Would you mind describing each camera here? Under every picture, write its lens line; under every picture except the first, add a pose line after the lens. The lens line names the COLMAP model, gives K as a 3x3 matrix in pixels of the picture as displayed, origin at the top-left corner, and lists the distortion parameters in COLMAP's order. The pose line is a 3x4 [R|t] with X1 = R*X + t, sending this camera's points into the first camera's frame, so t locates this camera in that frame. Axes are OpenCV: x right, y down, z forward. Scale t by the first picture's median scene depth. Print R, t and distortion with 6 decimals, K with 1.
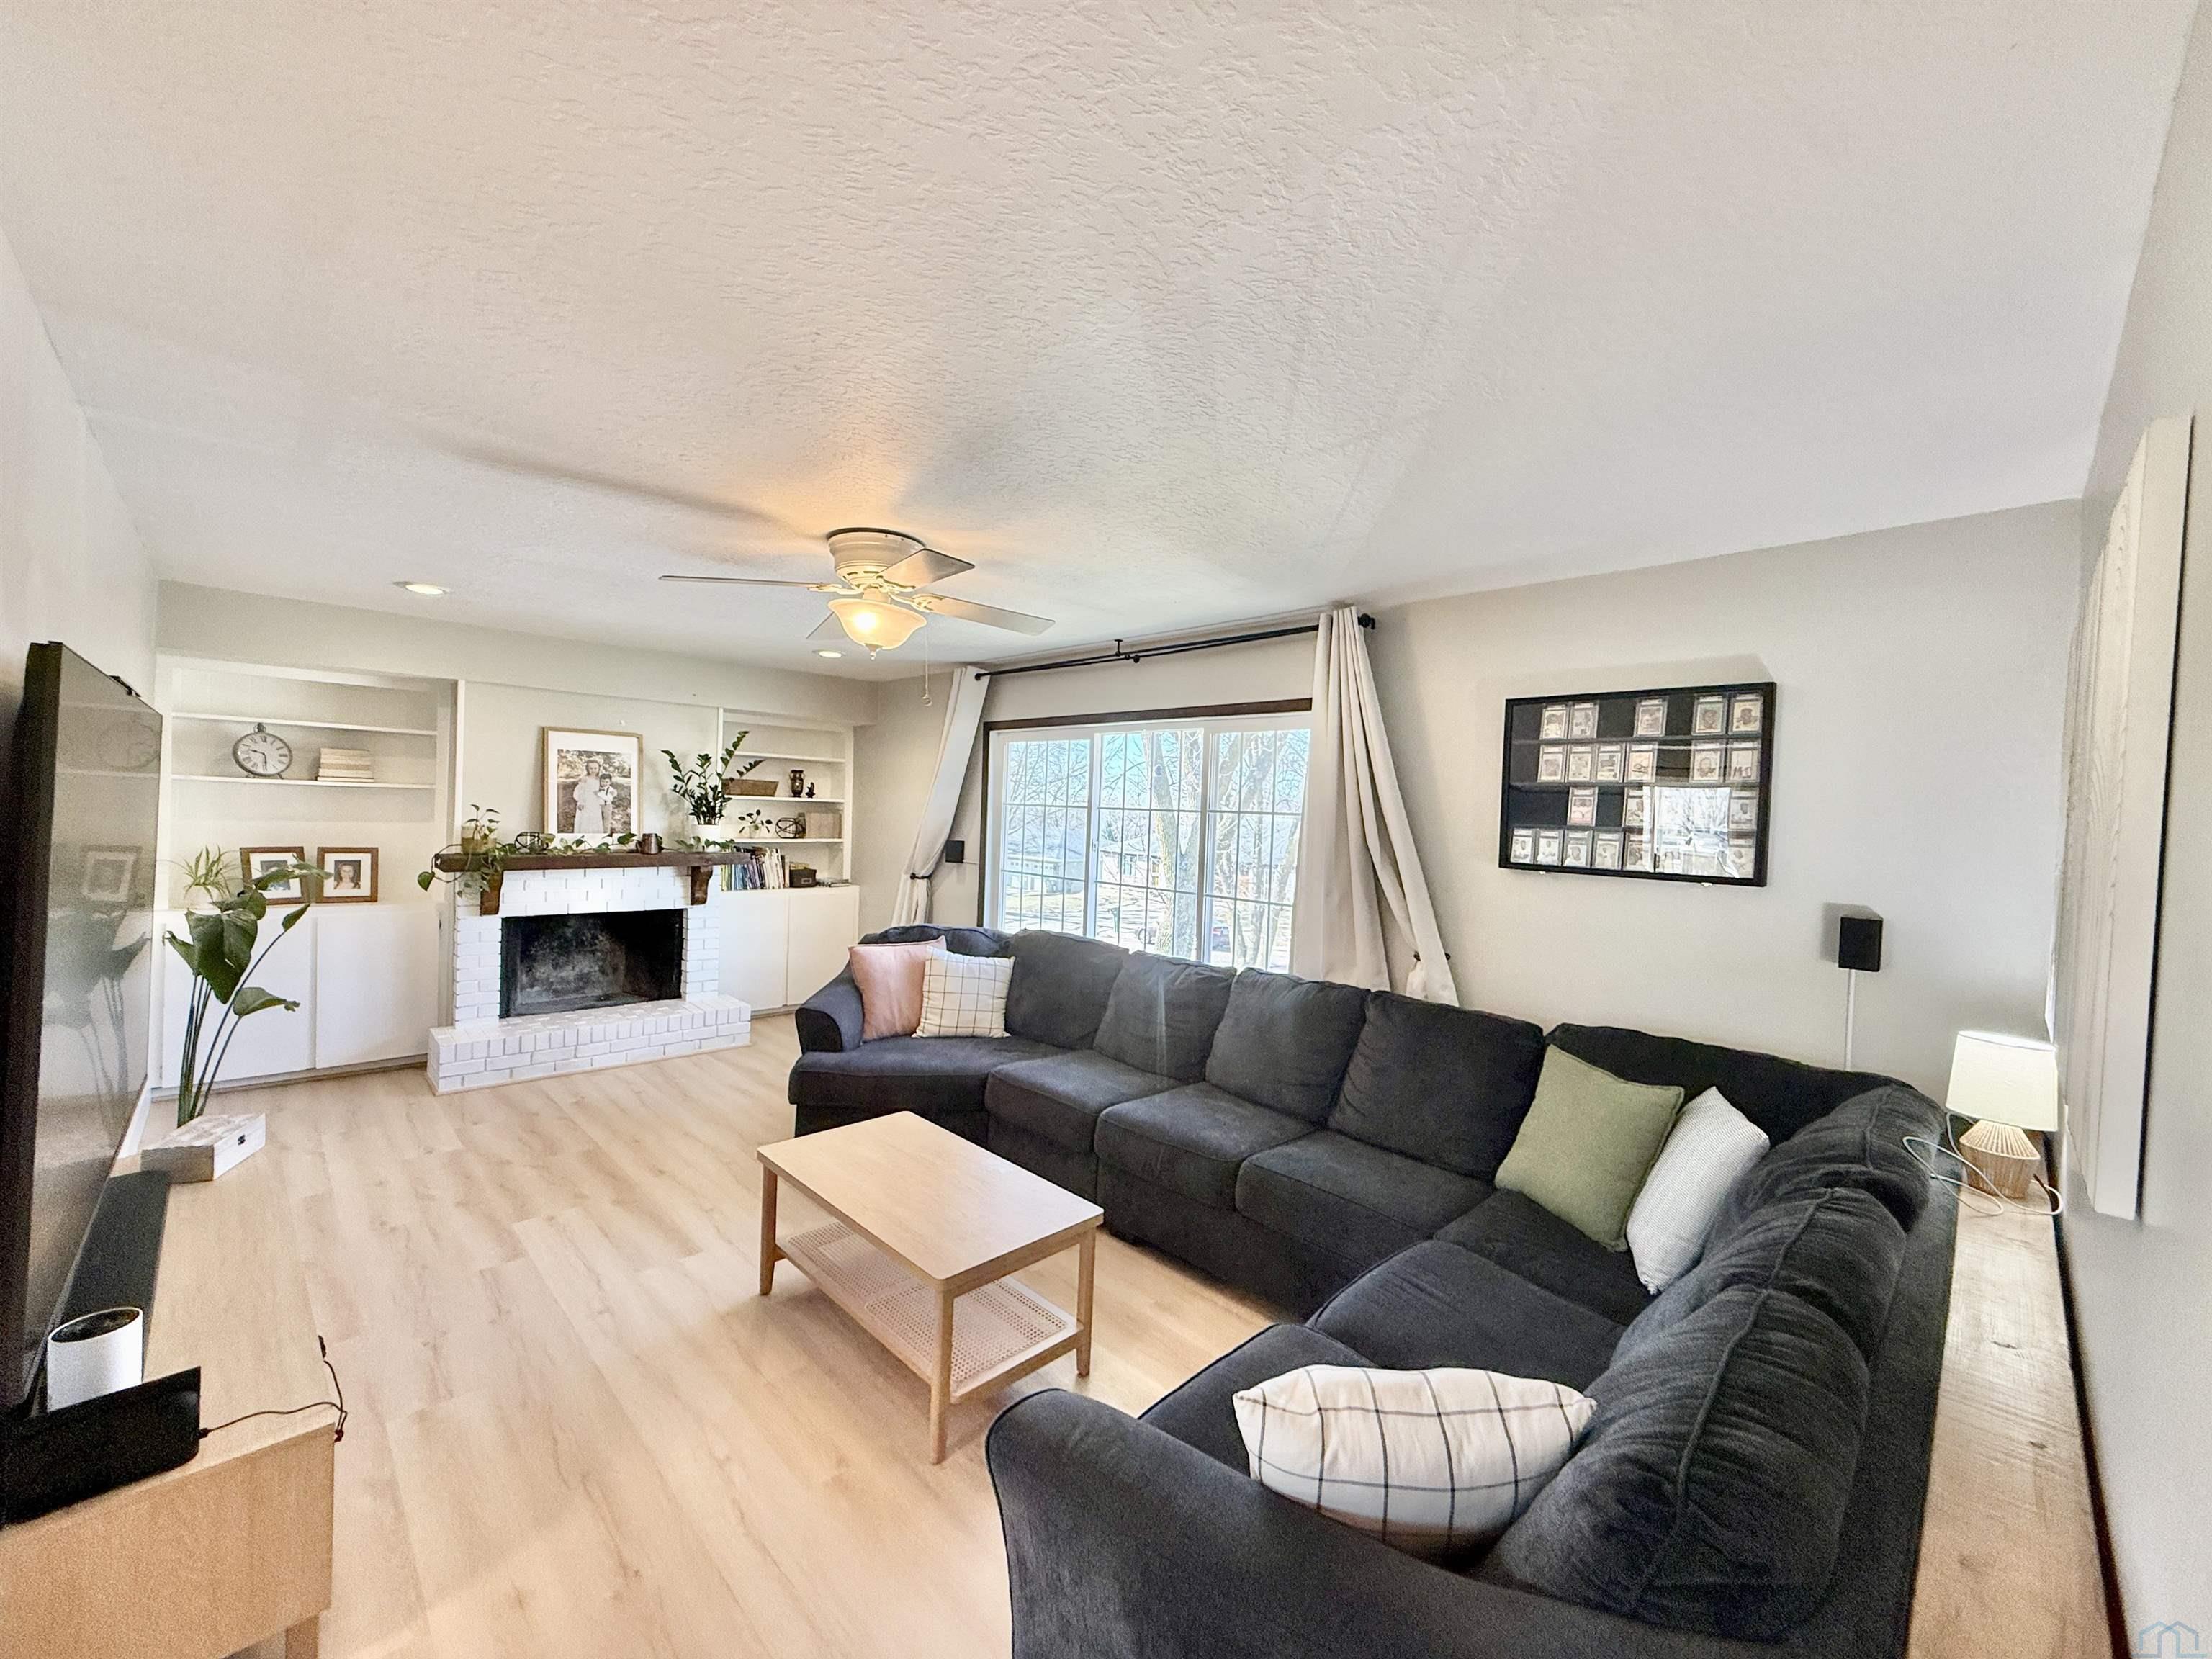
lens RADIAL K [[879.4, 0, 1099.1], [0, 879.4, 825.3], [0, 0, 1]] dist [-0.000188, 0.000303]
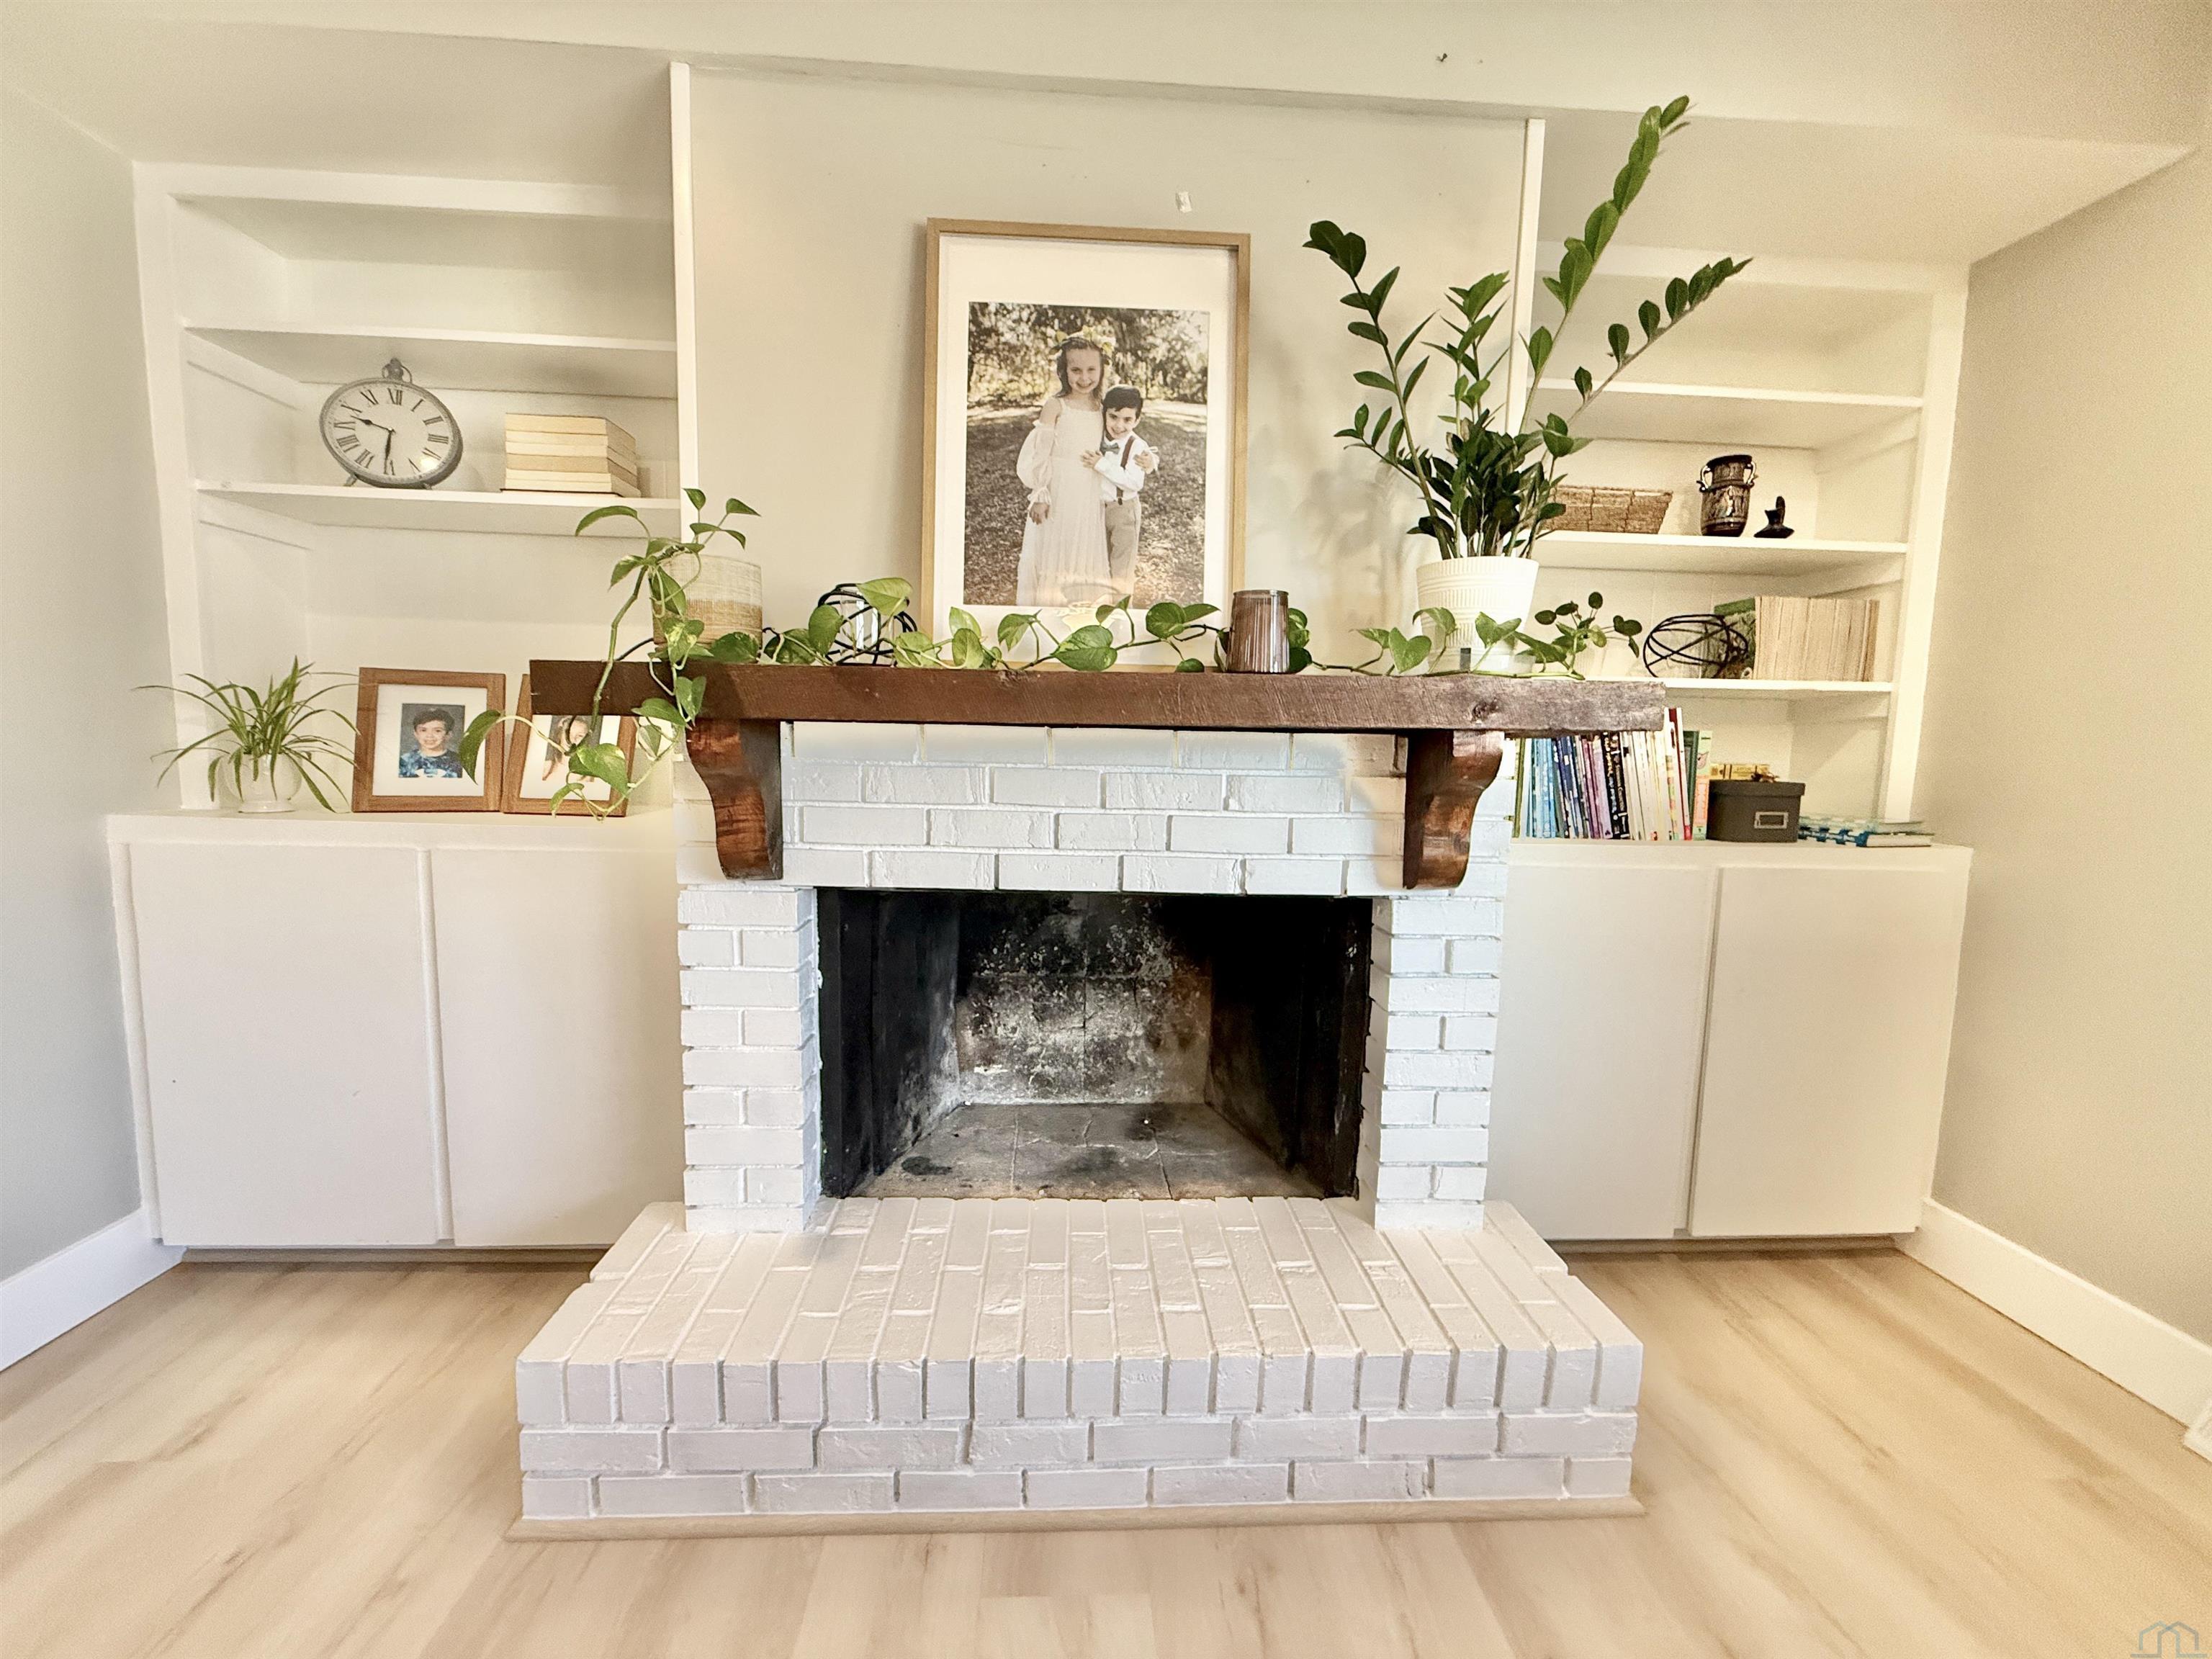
lens RADIAL K [[879.4, 0, 1099.1], [0, 879.4, 825.3], [0, 0, 1]] dist [-0.000188, 0.000303]
pose [[0.752765, 0.050187, -0.656374, -0.362180], [-0.007118, 0.997652, 0.068119, 0.055299], [0.658251, -0.046606, 0.751354, 0.745943]]
